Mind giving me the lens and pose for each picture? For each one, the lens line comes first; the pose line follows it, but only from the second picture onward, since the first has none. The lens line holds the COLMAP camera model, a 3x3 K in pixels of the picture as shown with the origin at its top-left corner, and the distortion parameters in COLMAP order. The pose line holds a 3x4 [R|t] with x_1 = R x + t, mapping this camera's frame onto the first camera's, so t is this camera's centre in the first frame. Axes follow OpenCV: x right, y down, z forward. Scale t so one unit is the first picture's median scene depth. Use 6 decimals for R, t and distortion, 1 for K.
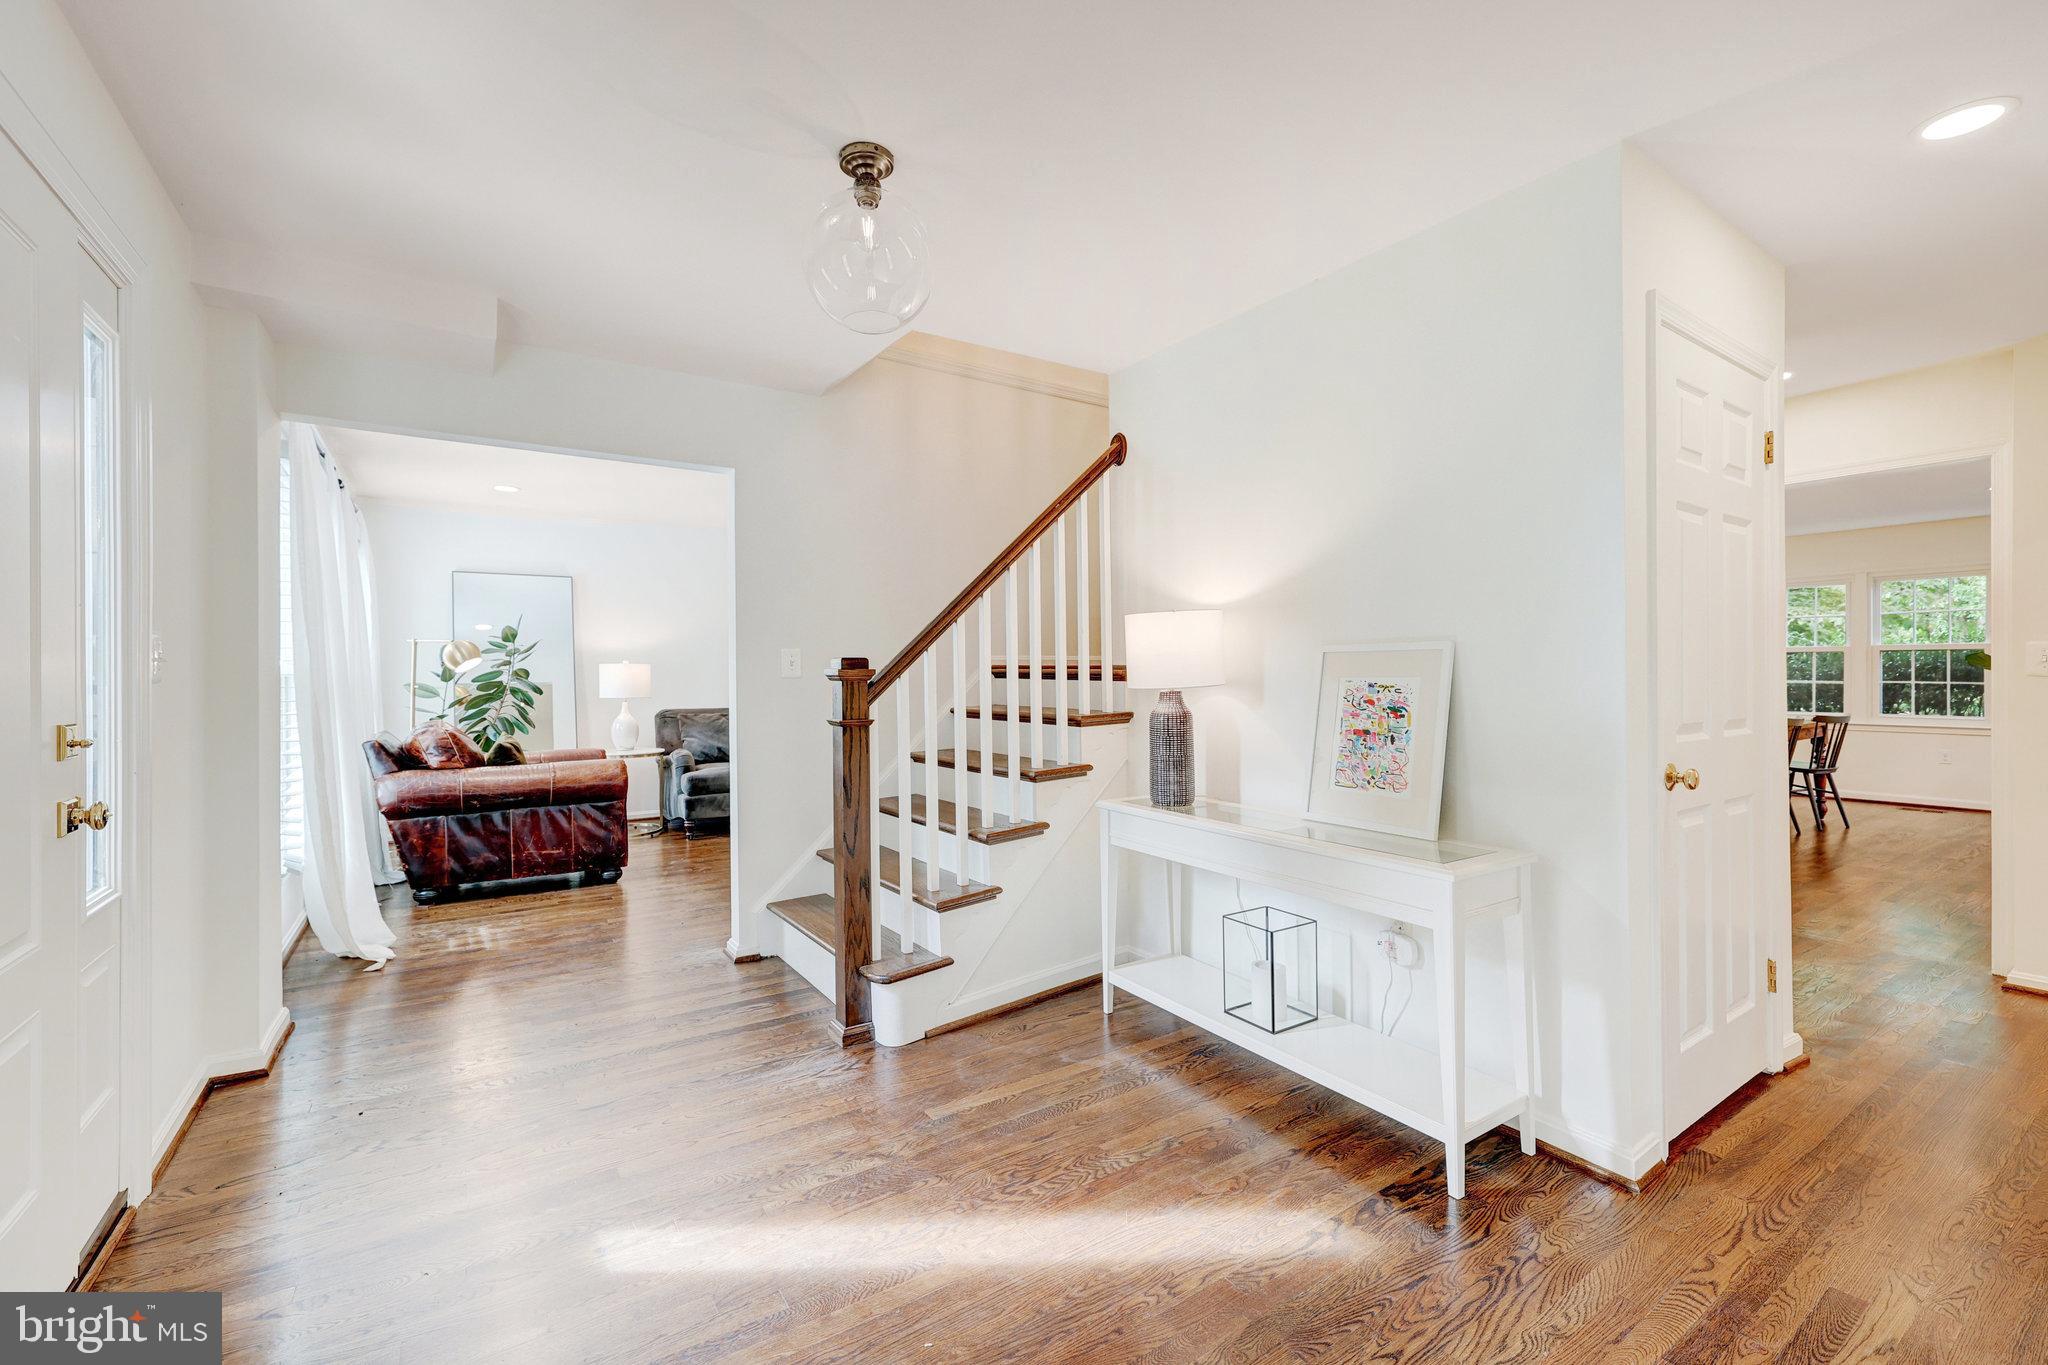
lens RADIAL K [[875.6, 0, 1028.8], [0, 875.6, 667.8], [0, 0, 1]] dist [0.000663, -0.000031]
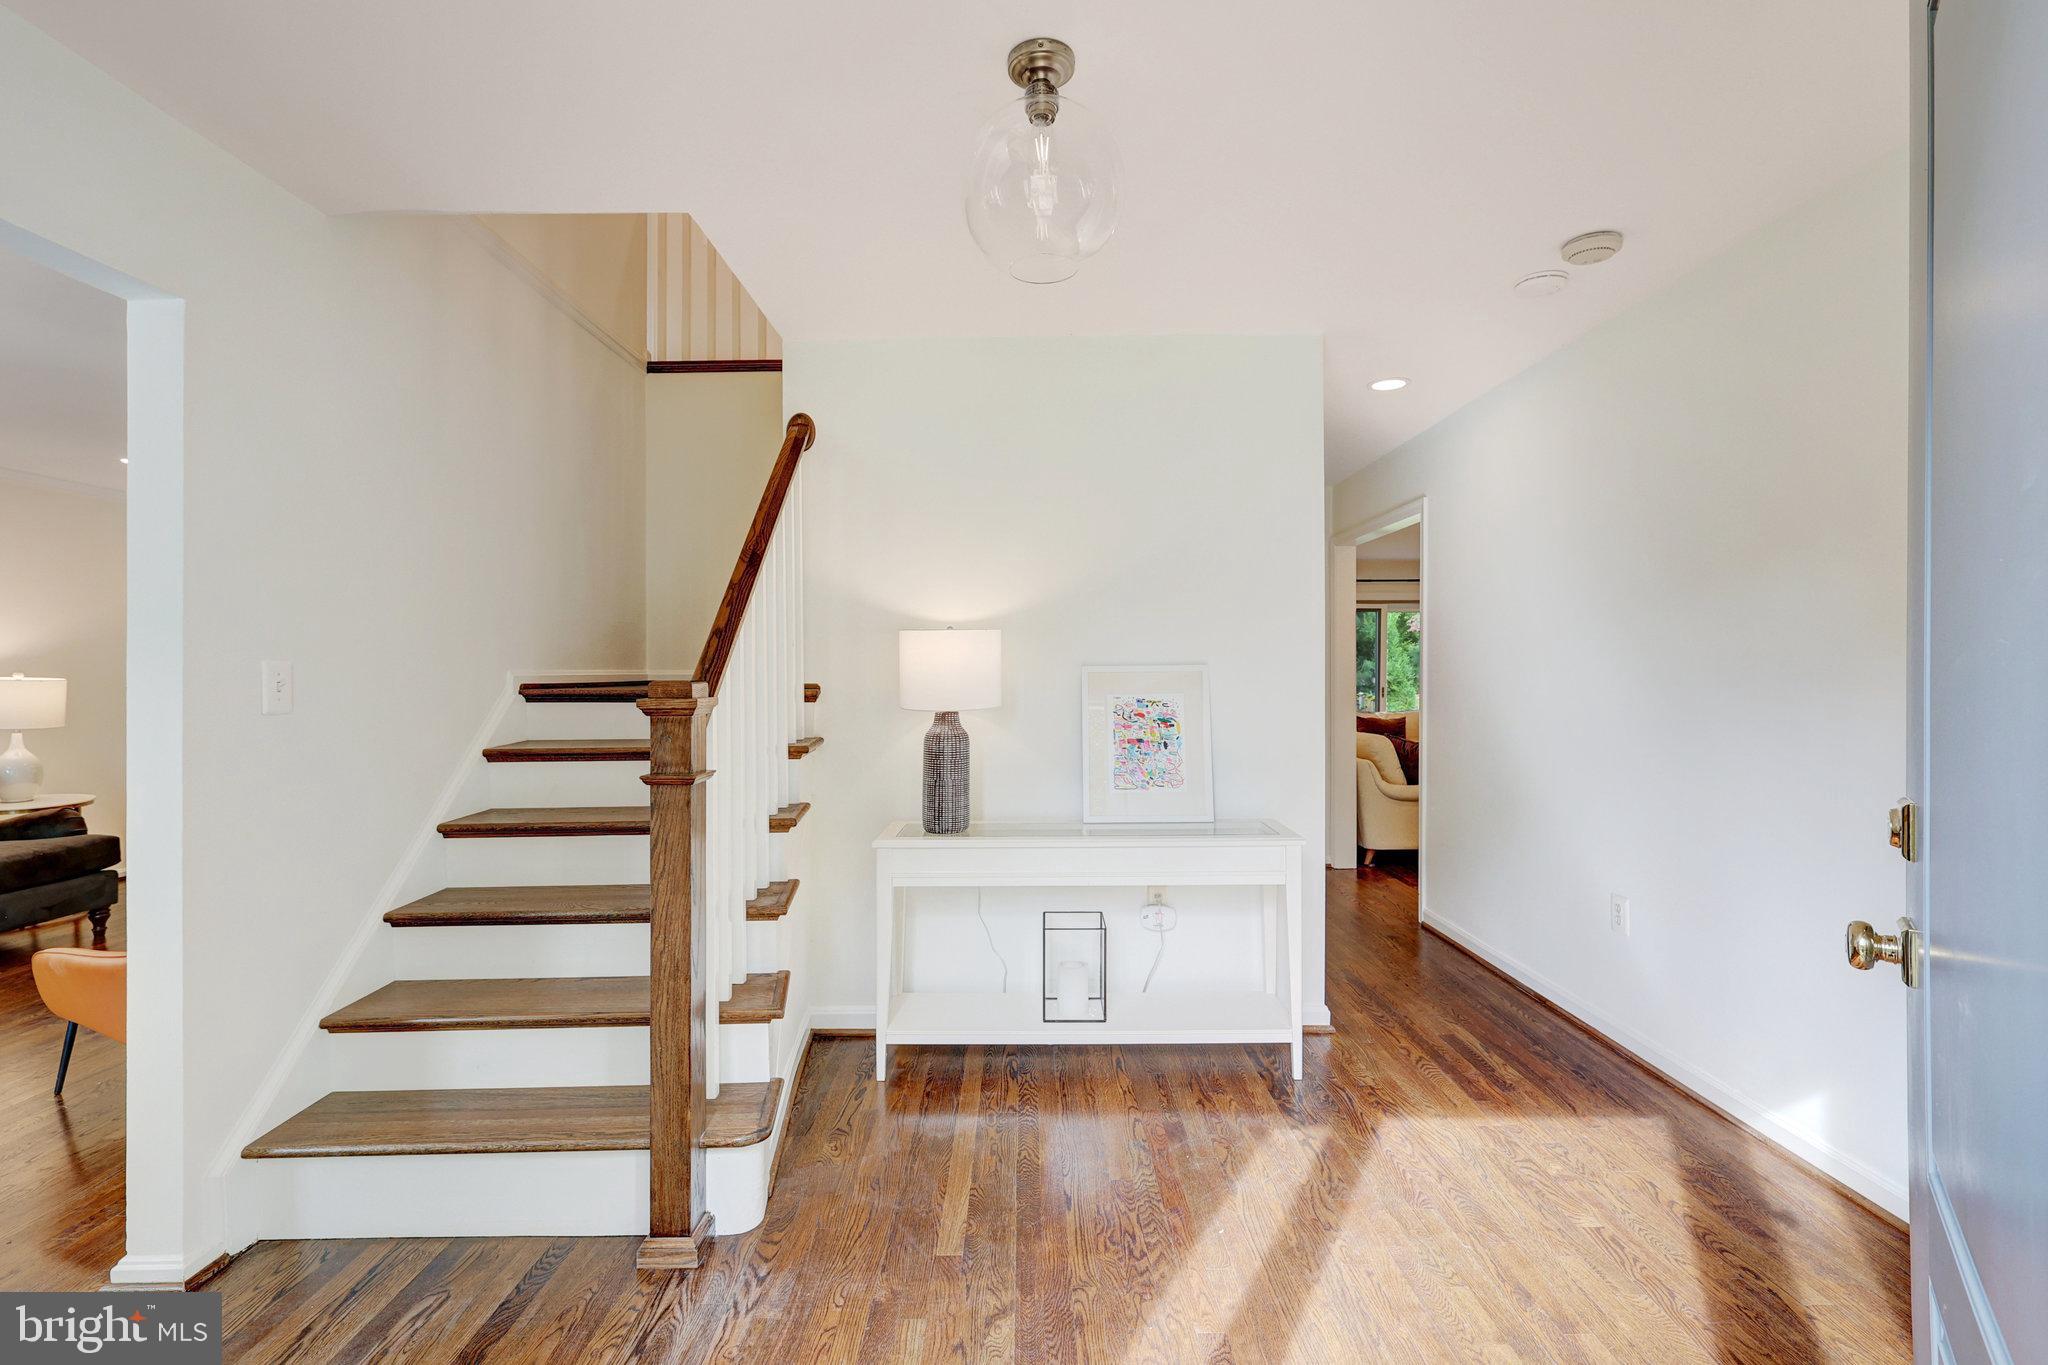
lens RADIAL K [[907.0, 0, 1022.0], [0, 907.0, 681.7], [0, 0, 1]] dist [0.009671, -0.000328]
pose [[0.549814, -0.004706, 0.835274, -0.720989], [0.002862, 0.999989, 0.003751, -0.010893], [-0.835282, 0.000328, 0.549821, 0.461880]]
